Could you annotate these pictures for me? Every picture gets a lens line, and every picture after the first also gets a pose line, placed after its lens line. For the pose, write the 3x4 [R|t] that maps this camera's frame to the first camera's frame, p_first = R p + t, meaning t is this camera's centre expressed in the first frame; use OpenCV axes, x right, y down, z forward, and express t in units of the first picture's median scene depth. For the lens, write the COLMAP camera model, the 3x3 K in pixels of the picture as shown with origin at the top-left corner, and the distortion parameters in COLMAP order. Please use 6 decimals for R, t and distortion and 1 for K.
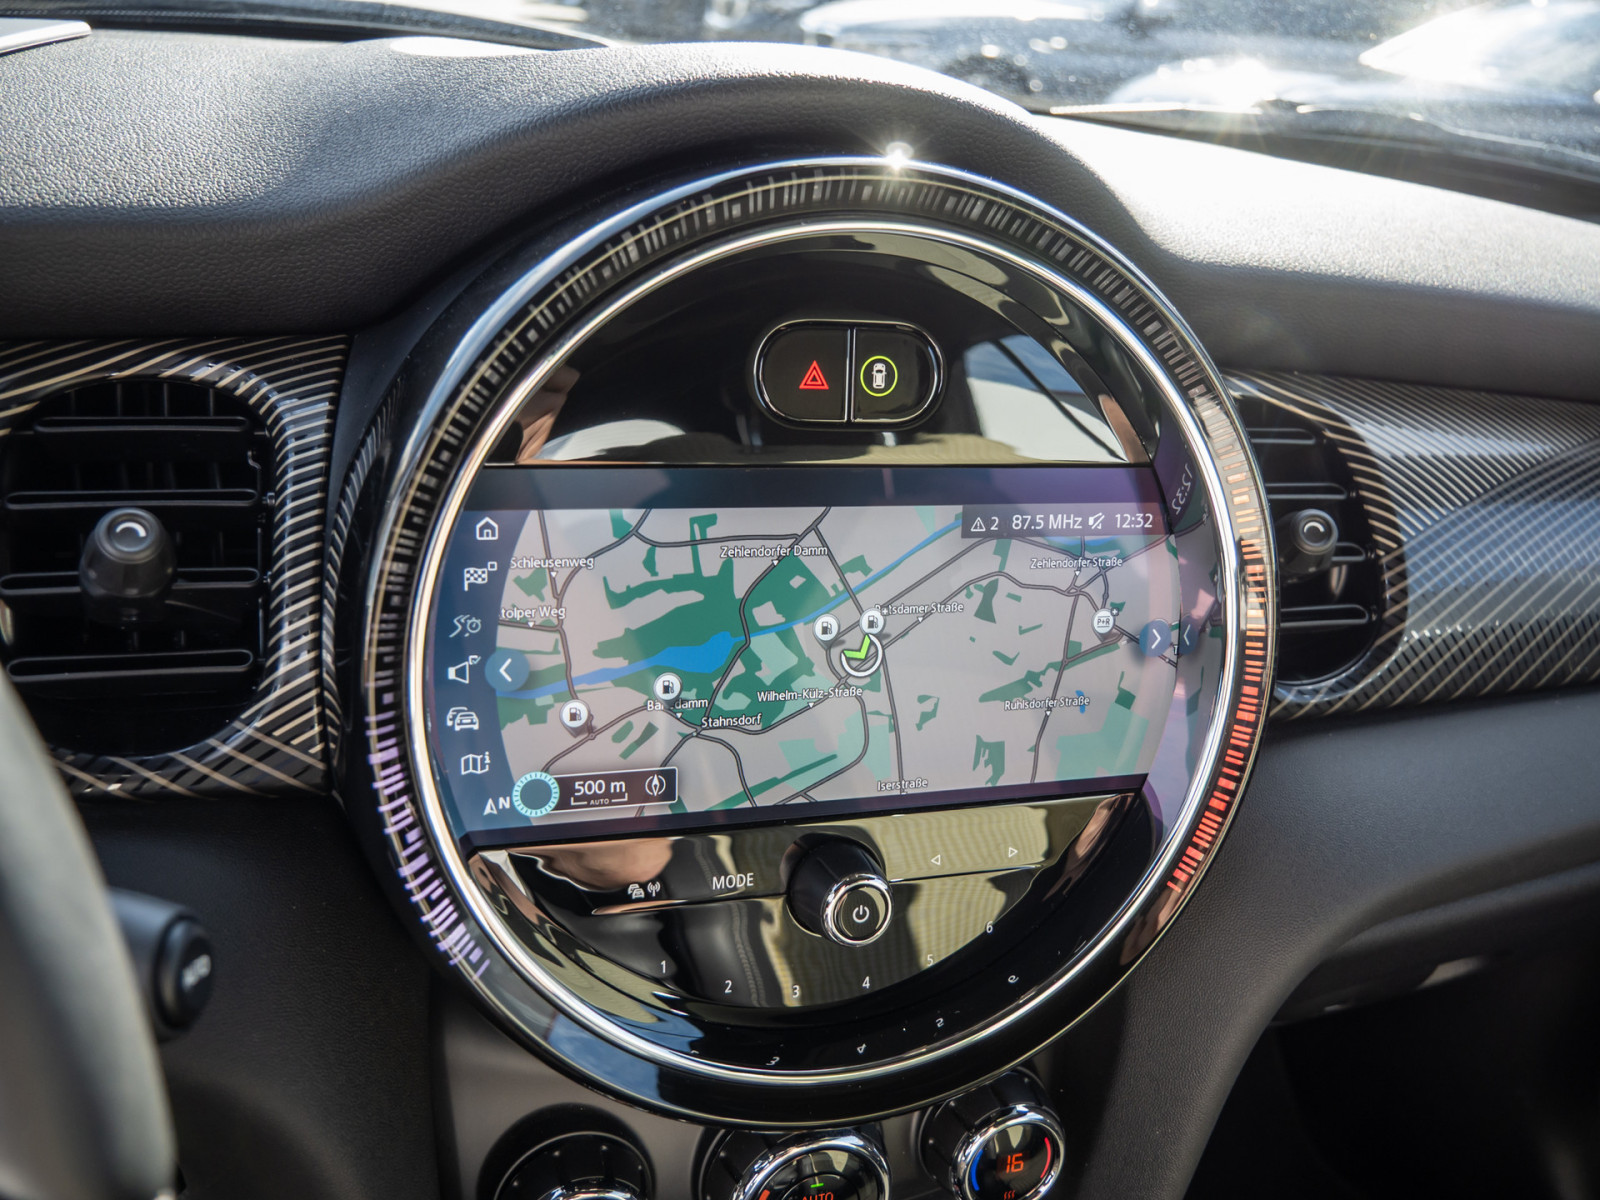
lens RADIAL K [[1444.8, 0, 801.1], [0, 1444.8, 610.3], [0, 0, 1]] dist [-0.022640, 0.026196]
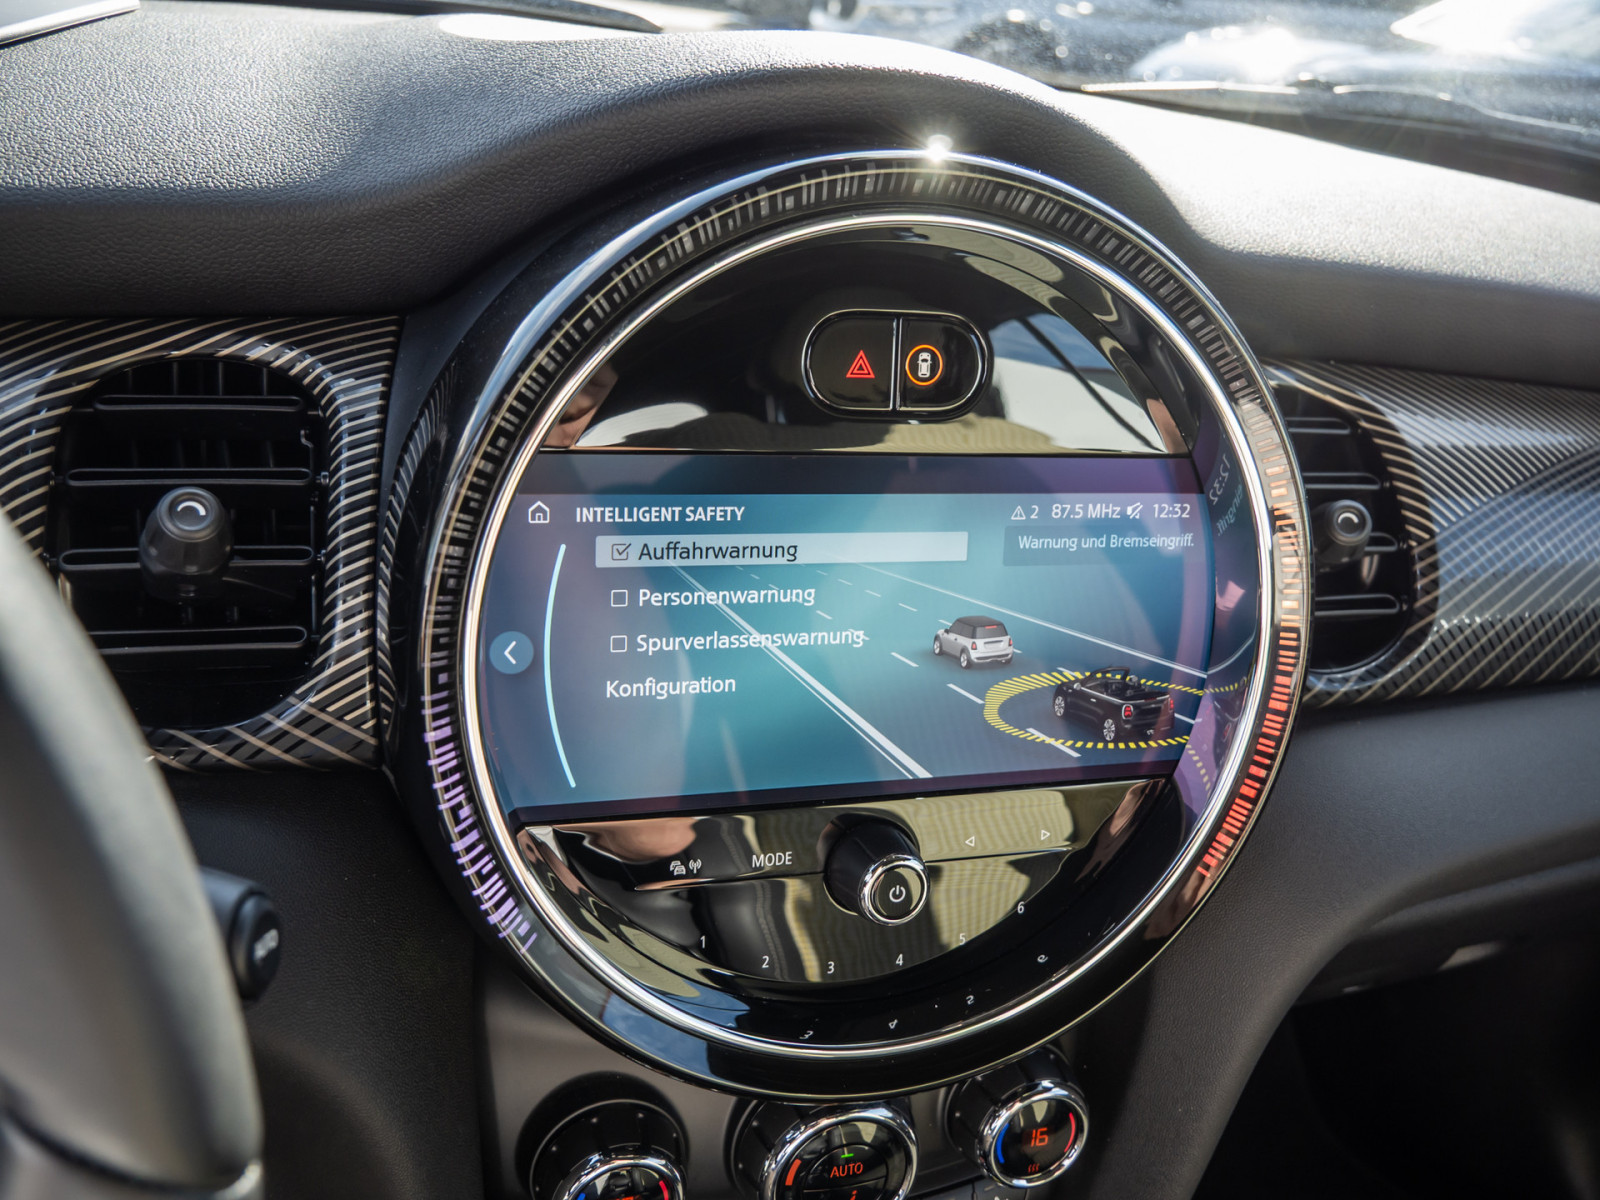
lens RADIAL K [[1444.8, 0, 800.8], [0, 1444.8, 610.8], [0, 0, 1]] dist [-0.022640, 0.026196]
pose [[0.999830, 0.015648, -0.009769, -0.019723], [-0.015416, 0.999609, 0.023312, -0.012383], [0.010130, -0.023157, 0.999681, -0.016537]]
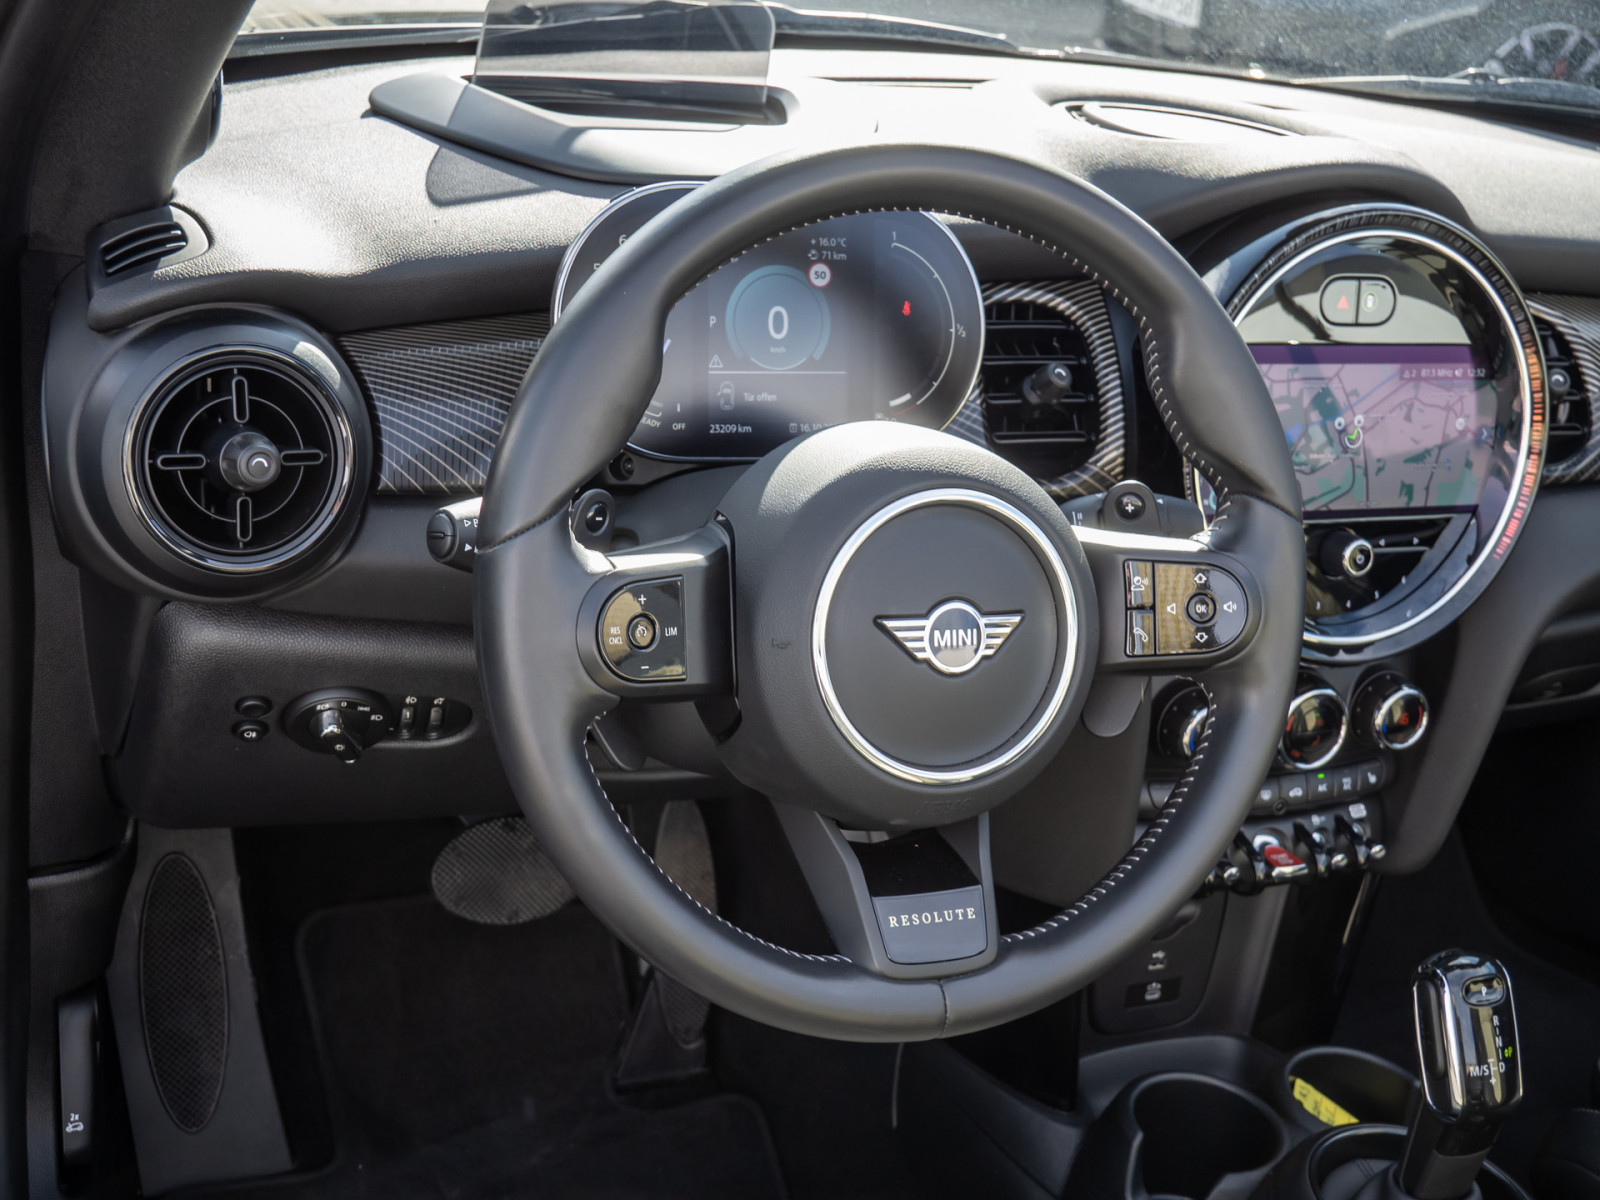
lens RADIAL K [[1878.8, 0, 902.6], [0, 1878.8, 612.0], [0, 0, 1]] dist [0.017125, 0.000000]
pose [[0.996344, -0.013023, 0.084428, -0.842850], [0.010673, 0.999544, 0.028230, 0.200786], [-0.084758, -0.027226, 0.996030, -1.647350]]
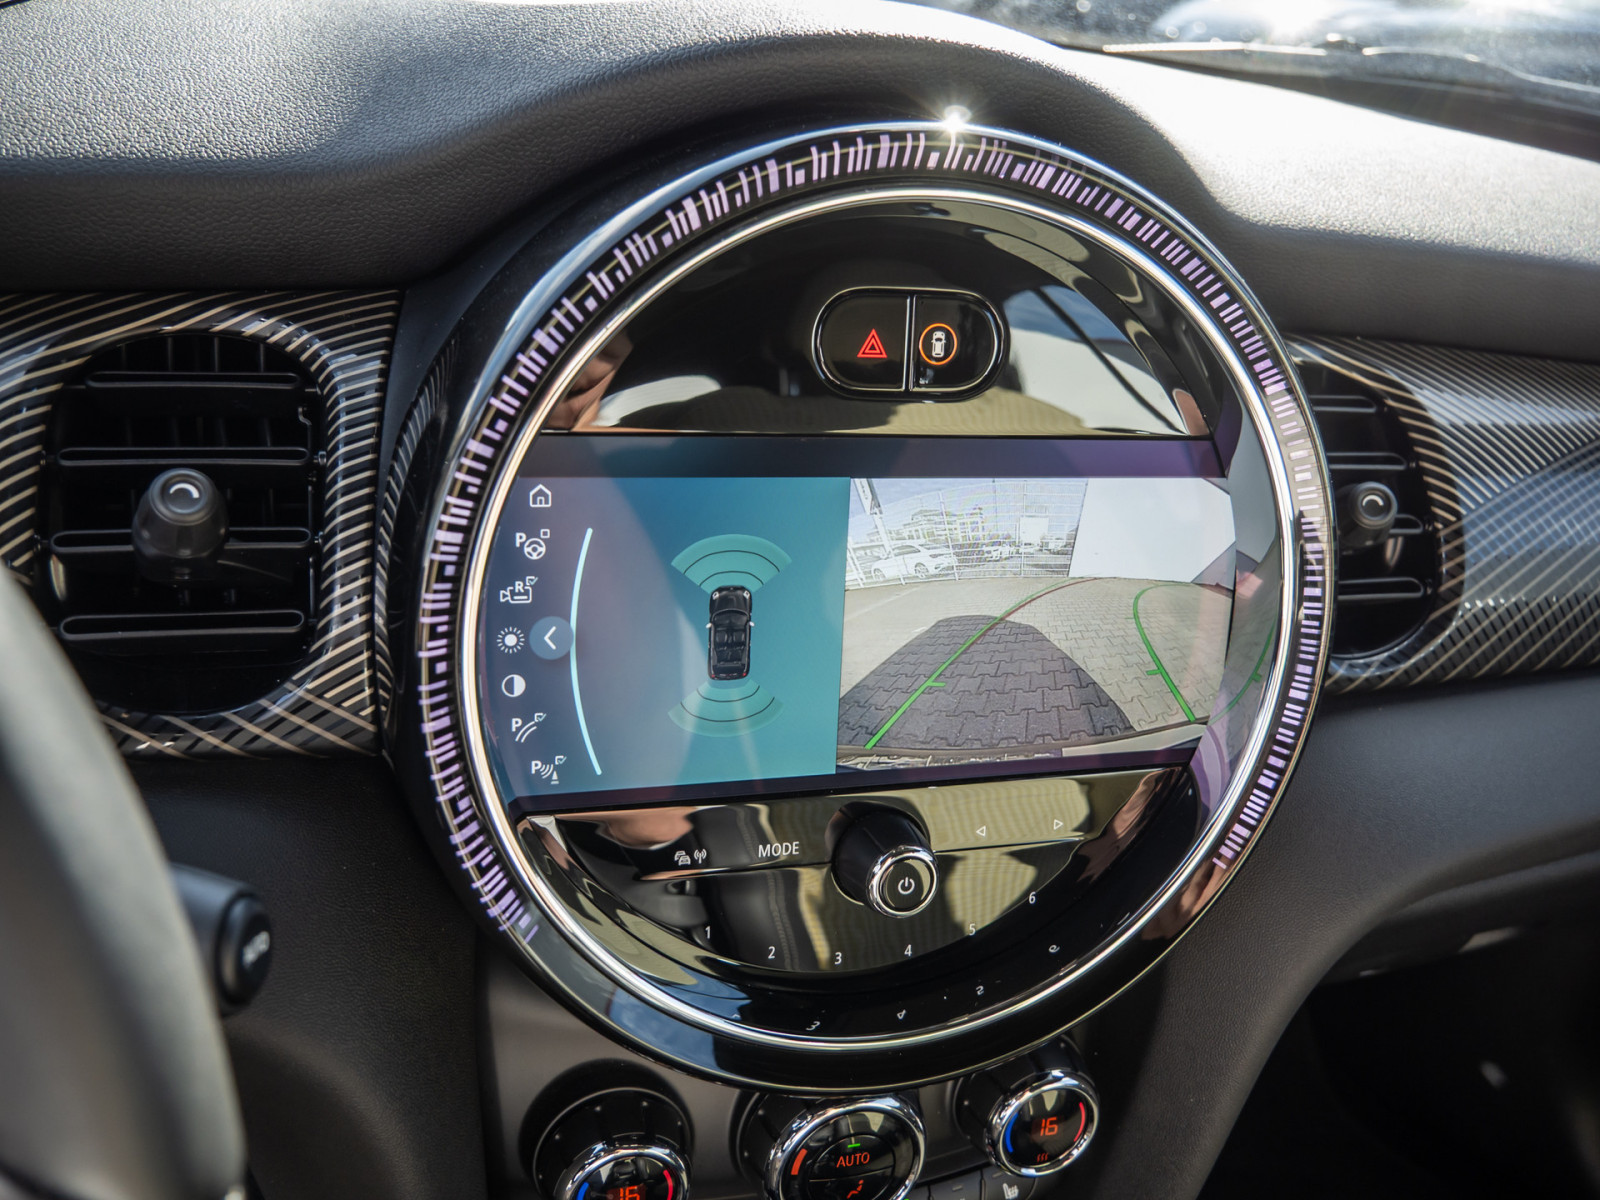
lens RADIAL K [[1444.8, 0, 801.5], [0, 1444.8, 612.7], [0, 0, 1]] dist [-0.022640, 0.026196]
pose [[0.999575, 0.022228, -0.018843, -0.016306], [-0.021223, 0.998424, 0.051945, -0.028881], [0.019967, -0.051523, 0.998472, 0.008838]]
